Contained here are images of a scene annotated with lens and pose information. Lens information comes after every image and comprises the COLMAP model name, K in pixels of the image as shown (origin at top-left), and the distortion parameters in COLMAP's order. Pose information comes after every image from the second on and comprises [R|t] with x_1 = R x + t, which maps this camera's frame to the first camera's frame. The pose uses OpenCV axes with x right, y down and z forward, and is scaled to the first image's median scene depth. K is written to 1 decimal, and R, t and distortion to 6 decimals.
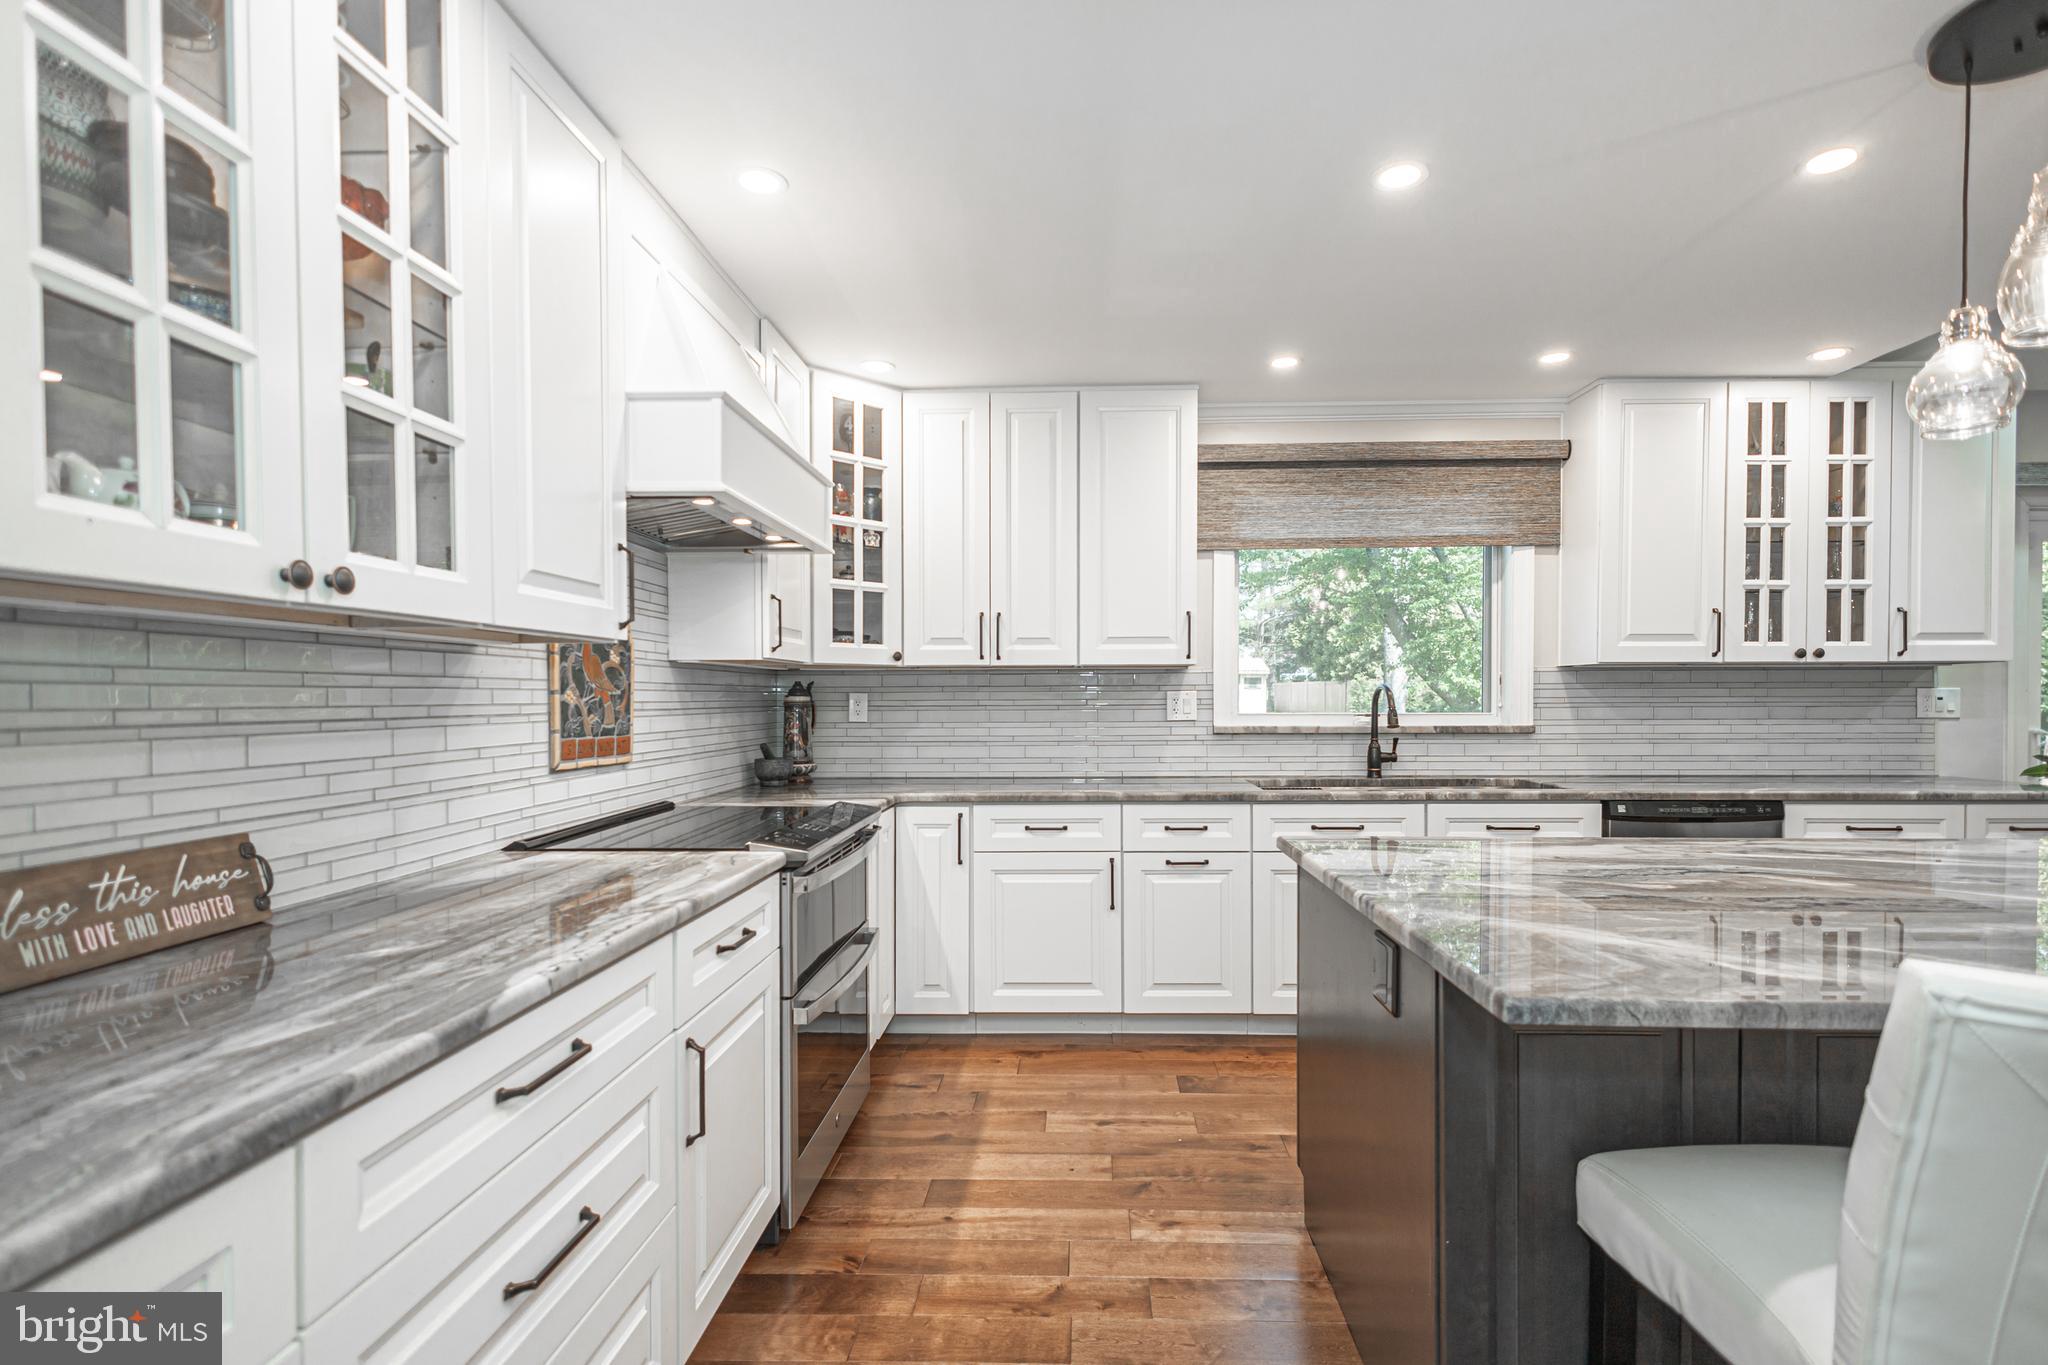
lens RADIAL K [[949.0, 0, 1056.5], [0, 949.0, 713.4], [0, 0, 1]] dist [0.015600, -0.004683]
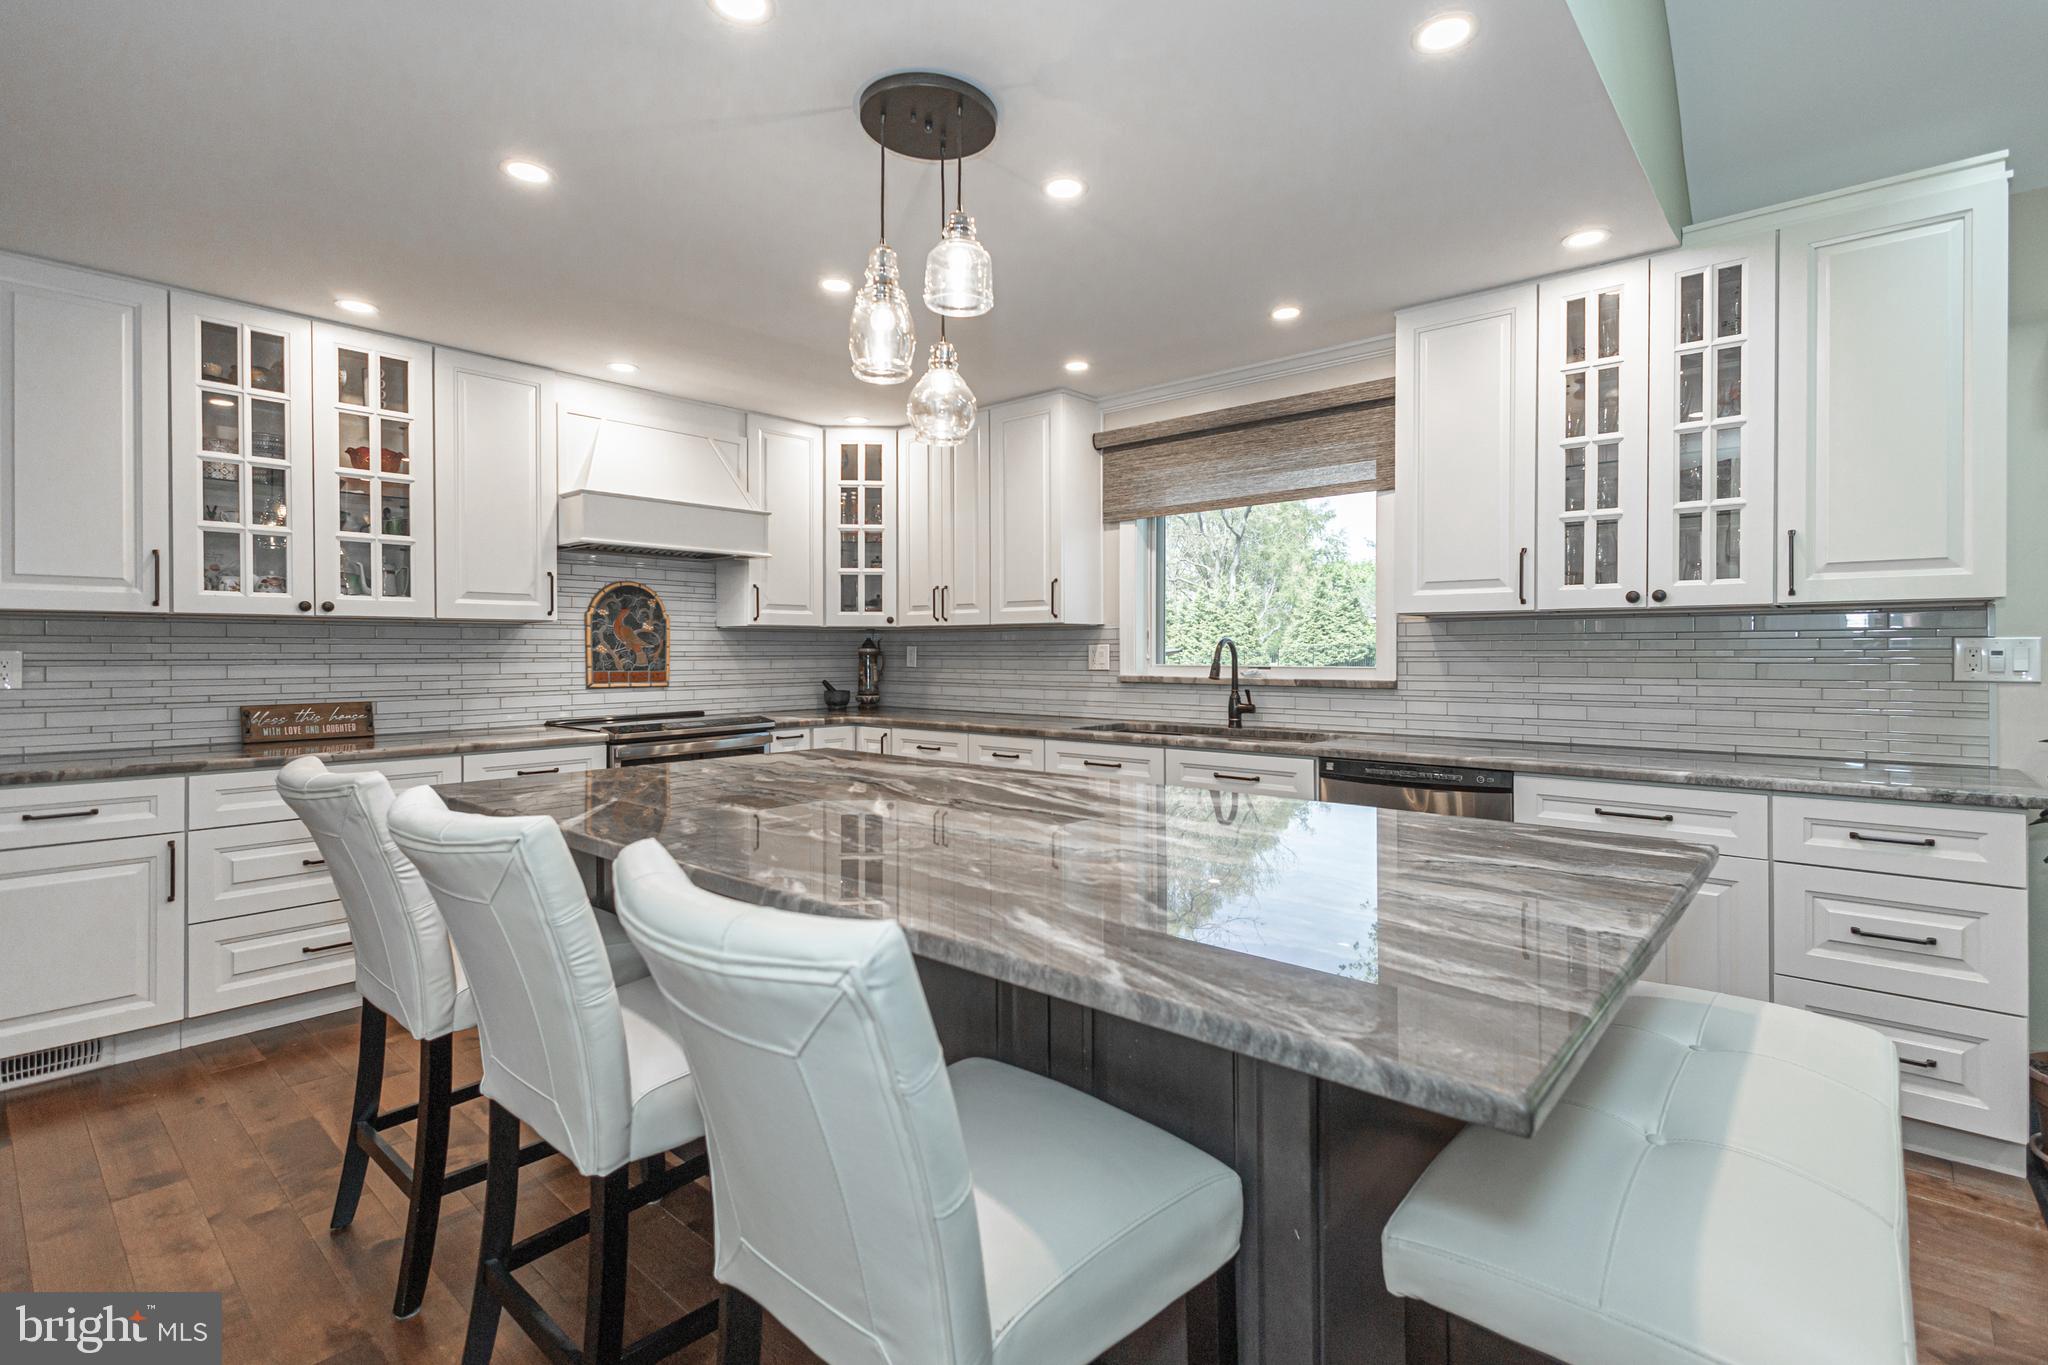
lens RADIAL K [[949.0, 0, 1032.7], [0, 949.0, 652.8], [0, 0, 1]] dist [0.015600, -0.004683]
pose [[0.773691, 0.003873, -0.633552, 0.895006], [-0.012224, 0.999886, -0.008816, -0.002291], [0.633446, 0.014565, 0.773650, 0.056394]]
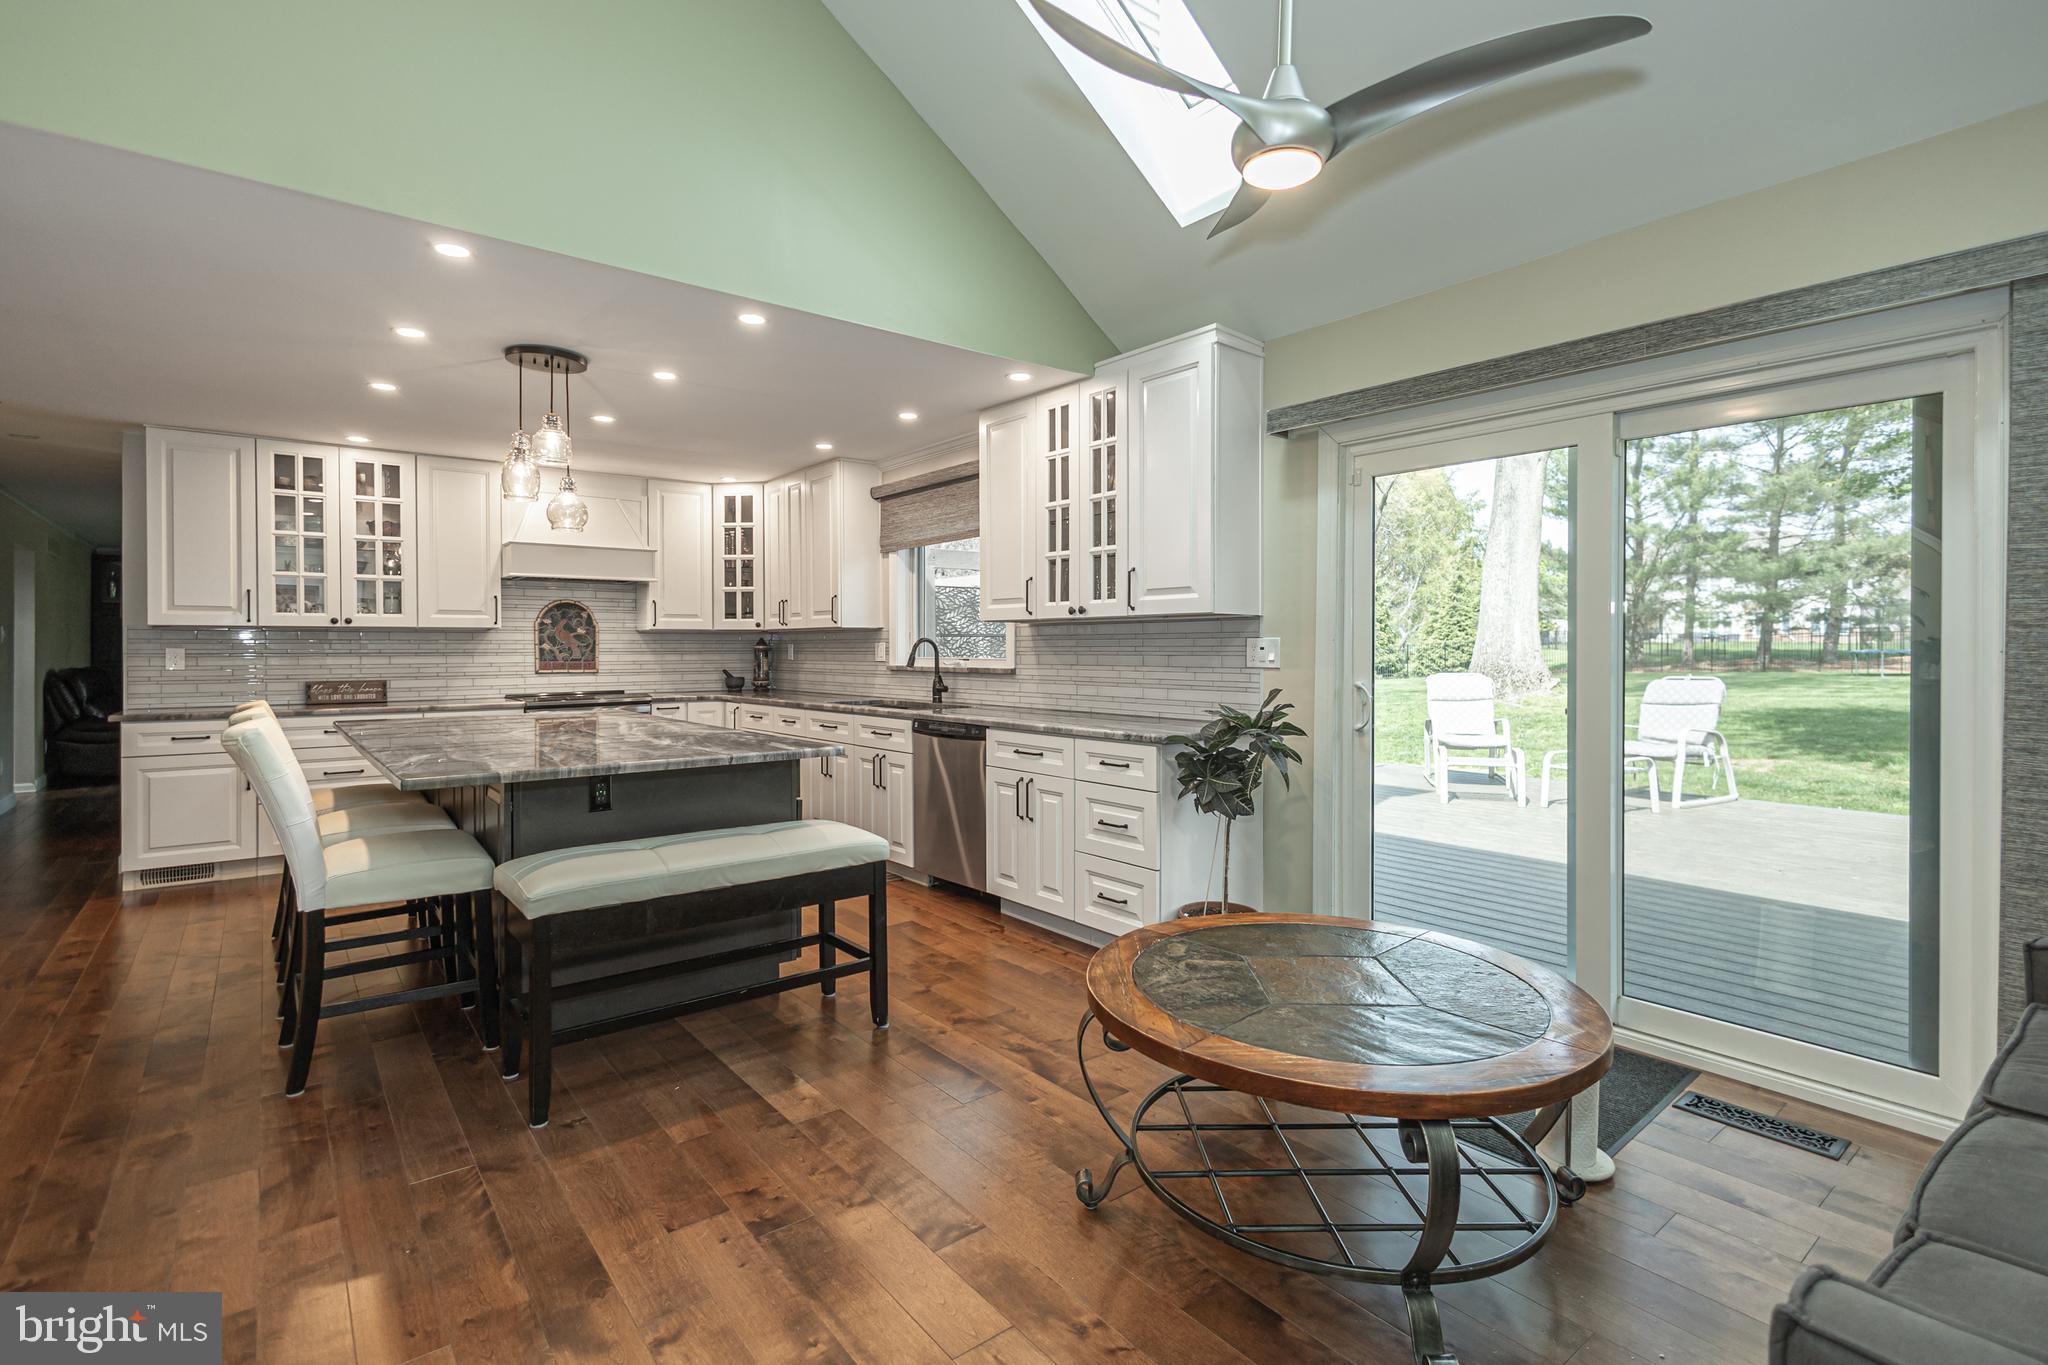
lens RADIAL K [[949.0, 0, 1015.6], [0, 949.0, 651.5], [0, 0, 1]] dist [0.015600, -0.004683]
pose [[0.643848, 0.004754, -0.765139, 1.643344], [-0.013139, 0.999902, -0.004844, -0.004788], [0.765041, 0.013172, 0.643847, 0.178695]]
